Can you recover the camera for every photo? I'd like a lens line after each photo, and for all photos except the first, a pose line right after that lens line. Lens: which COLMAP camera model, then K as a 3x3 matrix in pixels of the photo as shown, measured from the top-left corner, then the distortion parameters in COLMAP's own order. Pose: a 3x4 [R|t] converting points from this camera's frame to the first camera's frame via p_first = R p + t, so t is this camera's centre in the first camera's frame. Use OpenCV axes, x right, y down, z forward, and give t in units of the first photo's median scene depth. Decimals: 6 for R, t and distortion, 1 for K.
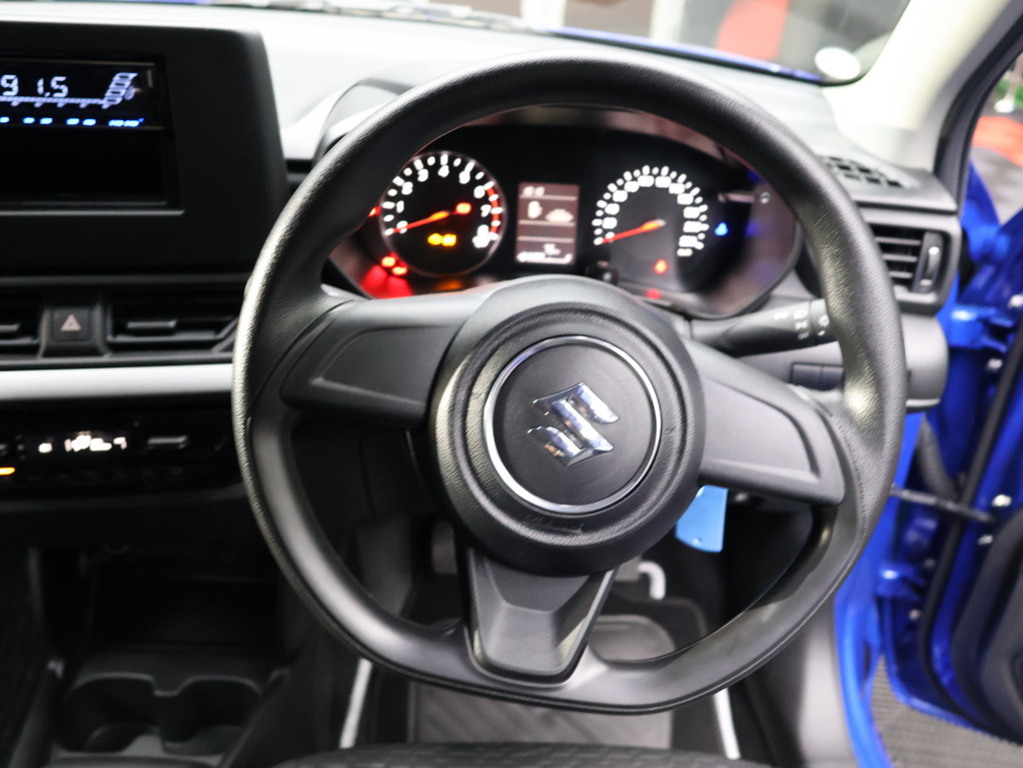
lens RADIAL K [[868.2, 0, 511.5], [0, 868.2, 384.0], [0, 0, 1]] dist [-0.004985, 0.003328]
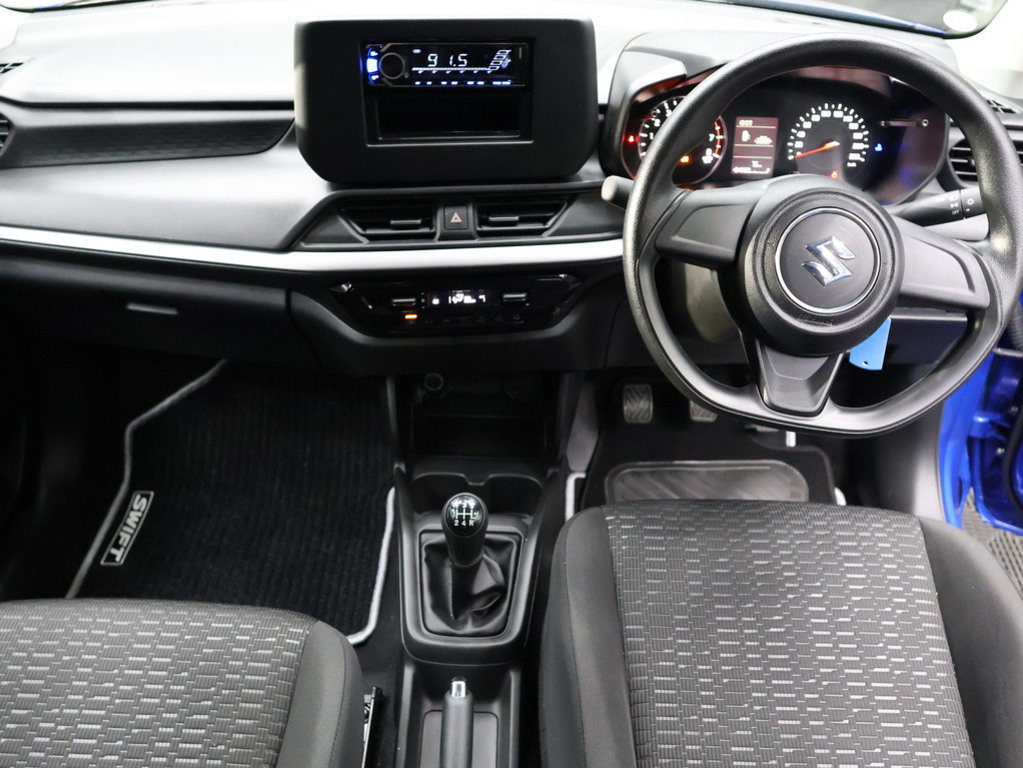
lens RADIAL K [[868.2, 0, 511.5], [0, 868.2, 384.0], [0, 0, 1]] dist [-0.004985, 0.003328]
pose [[0.998959, -0.010875, -0.044312, -0.336113], [0.013714, 0.997837, 0.064283, 0.120651], [0.043517, -0.064824, 0.996947, -0.515348]]
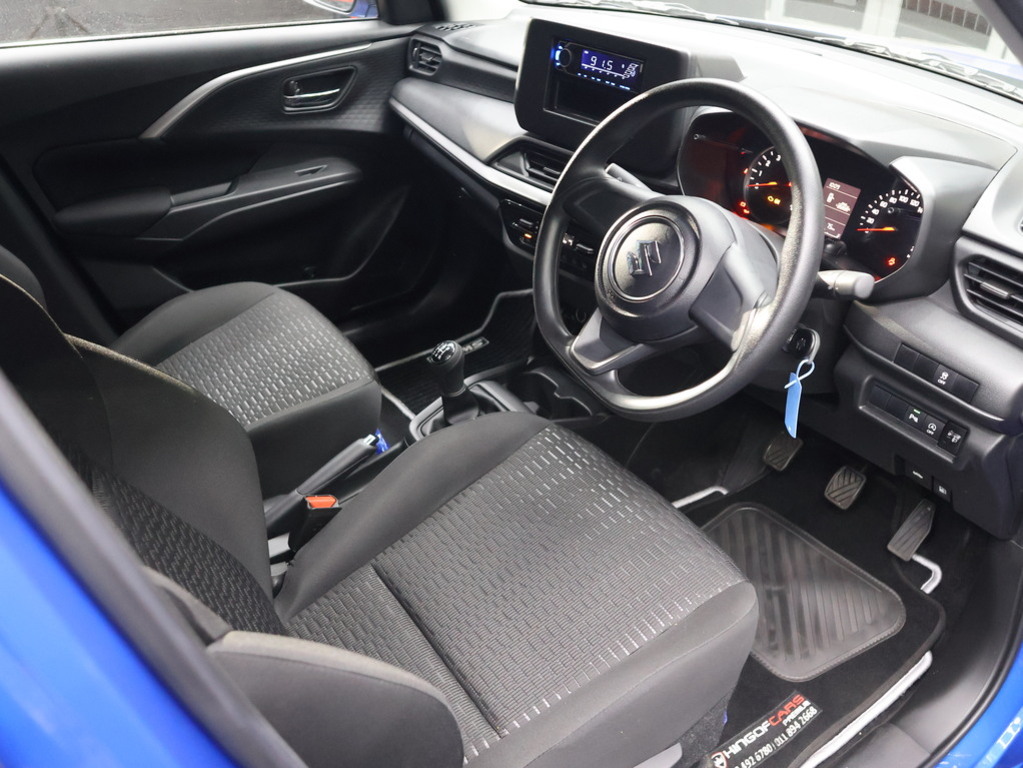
lens RADIAL K [[868.2, 0, 511.5], [0, 868.2, 384.0], [0, 0, 1]] dist [-0.004985, 0.003328]
pose [[0.556755, 0.416379, -0.718785, 1.048174], [-0.425090, 0.886229, 0.184111, 0.046819], [0.713668, 0.203043, 0.670411, -0.368685]]
